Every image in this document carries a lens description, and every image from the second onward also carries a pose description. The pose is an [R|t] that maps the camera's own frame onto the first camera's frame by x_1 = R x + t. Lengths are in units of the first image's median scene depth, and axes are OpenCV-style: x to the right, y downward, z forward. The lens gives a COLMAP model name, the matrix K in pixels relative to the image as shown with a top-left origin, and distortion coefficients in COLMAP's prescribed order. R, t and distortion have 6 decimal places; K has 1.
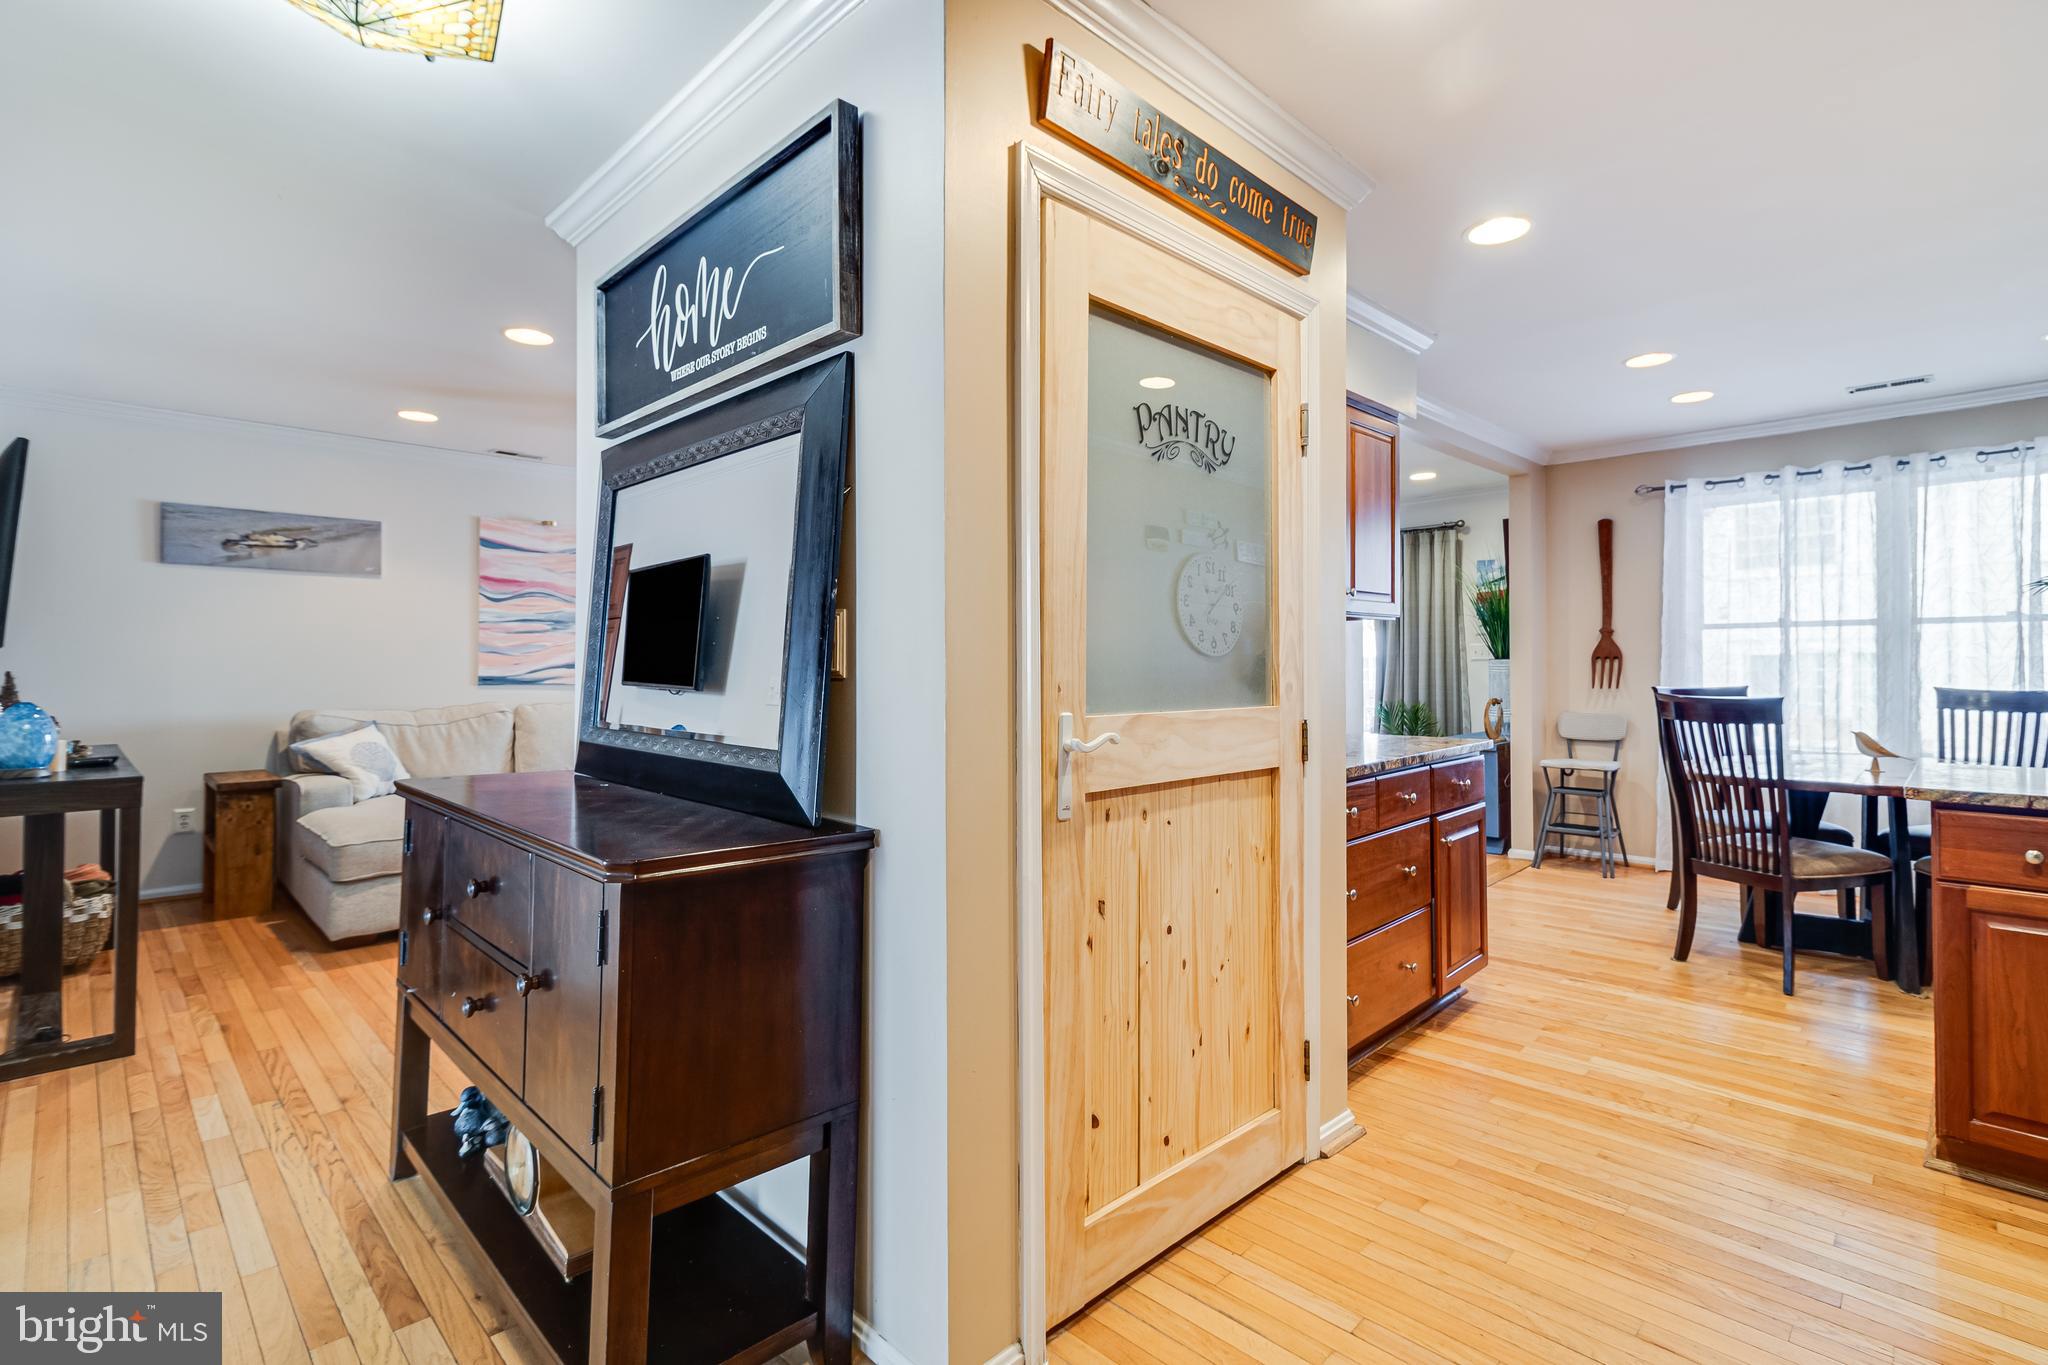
lens RADIAL K [[948.0, 0, 1027.5], [0, 948.0, 660.6], [0, 0, 1]] dist [-0.000732, 0.000979]
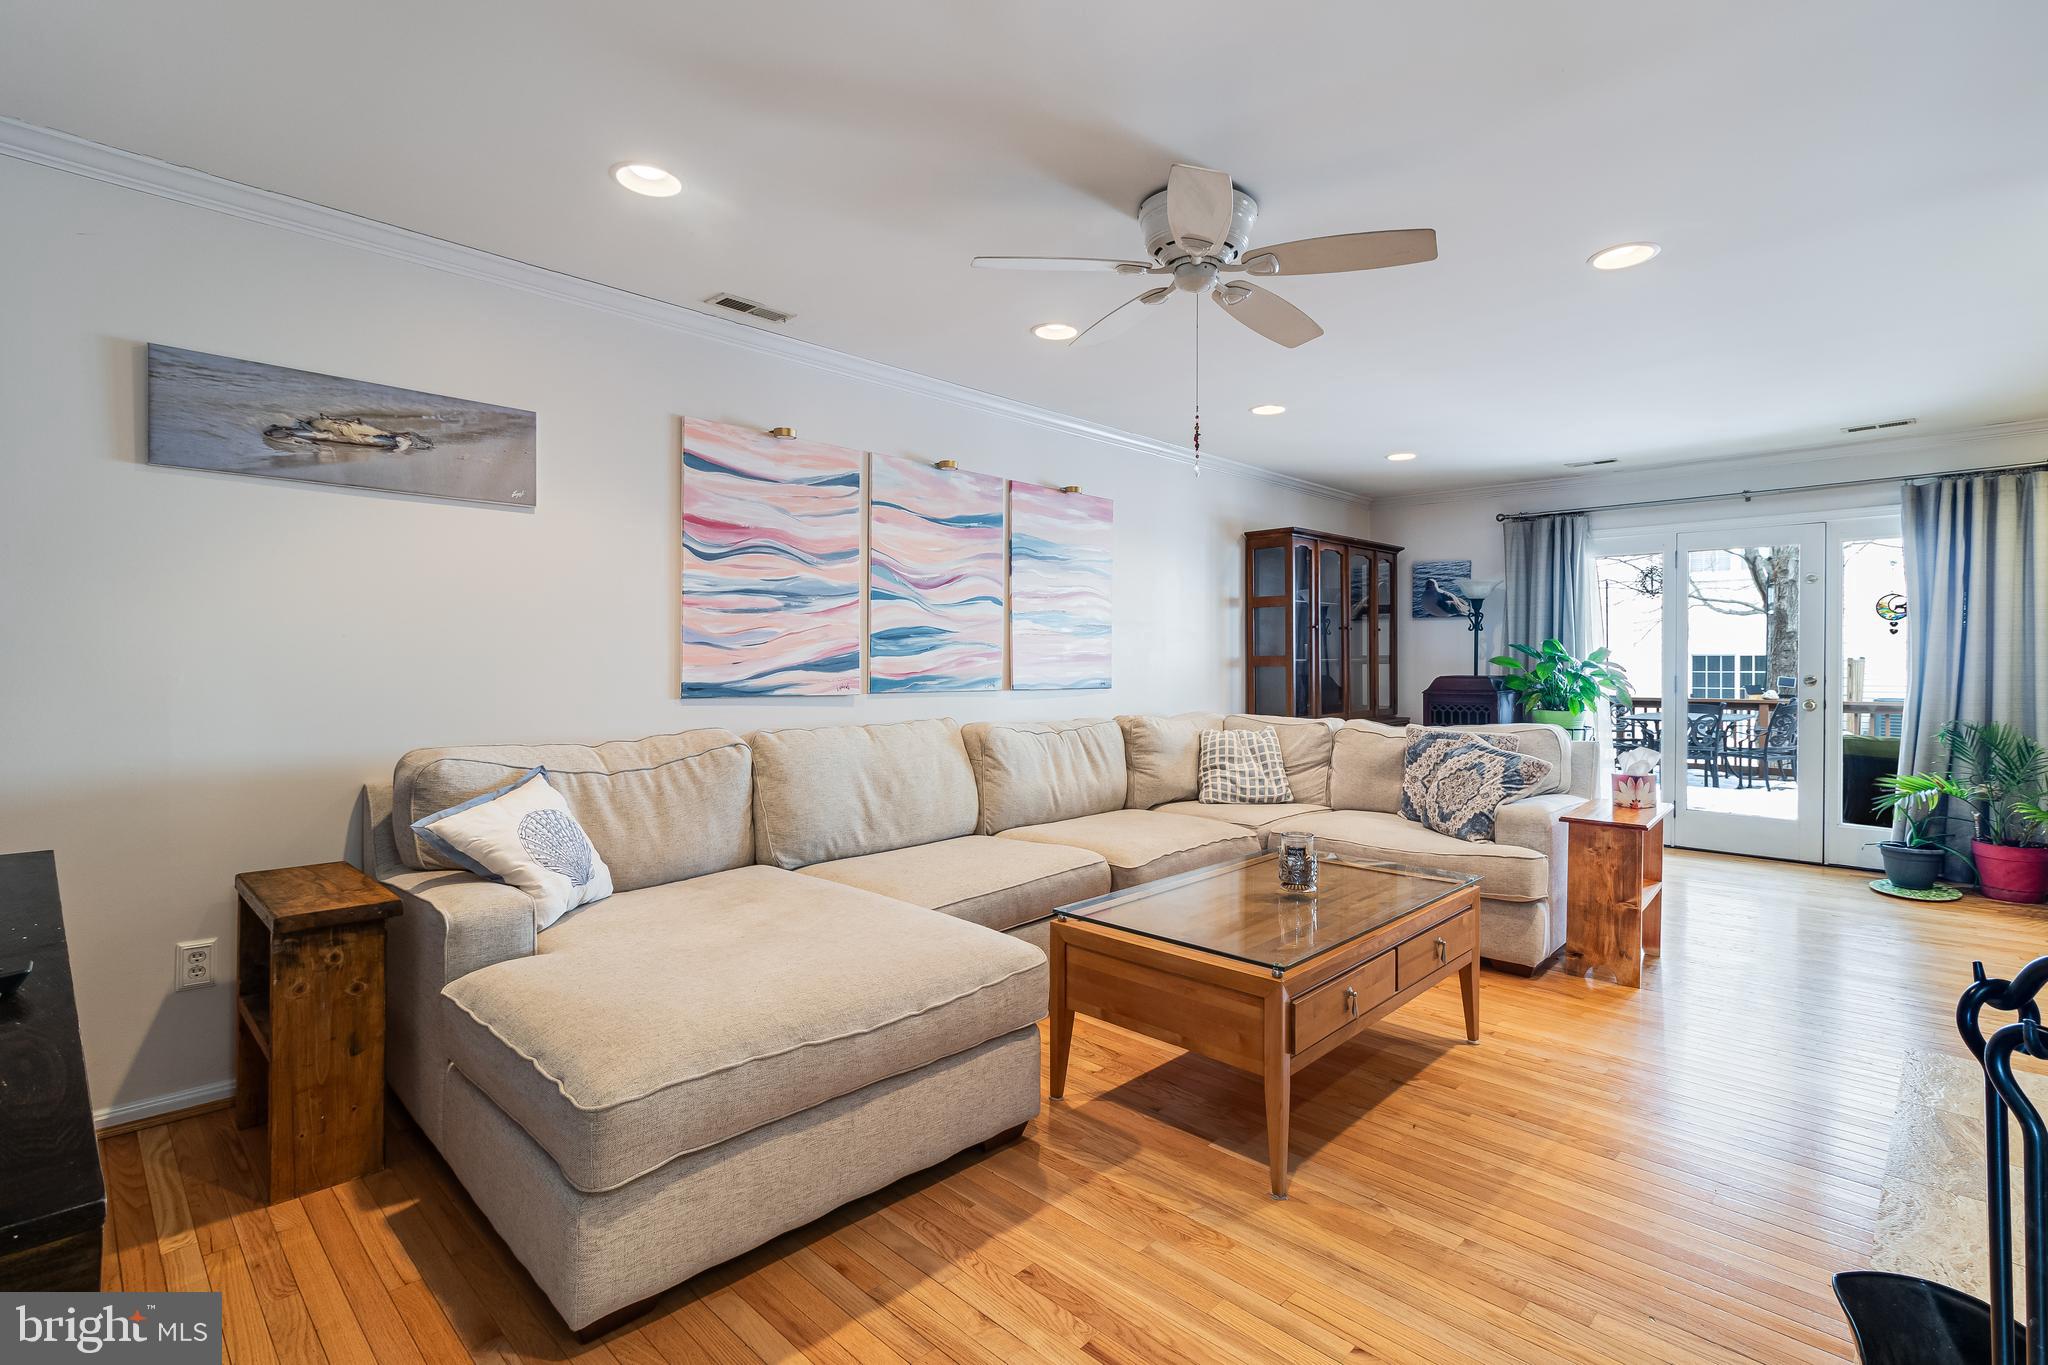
lens RADIAL K [[948.0, 0, 1022.6], [0, 948.0, 672.1], [0, 0, 1]] dist [-0.000732, 0.000979]
pose [[0.999924, 0.005771, 0.010858, -0.433703], [-0.005936, 0.999866, 0.015250, -0.001150], [-0.010768, -0.015314, 0.999825, 0.467423]]
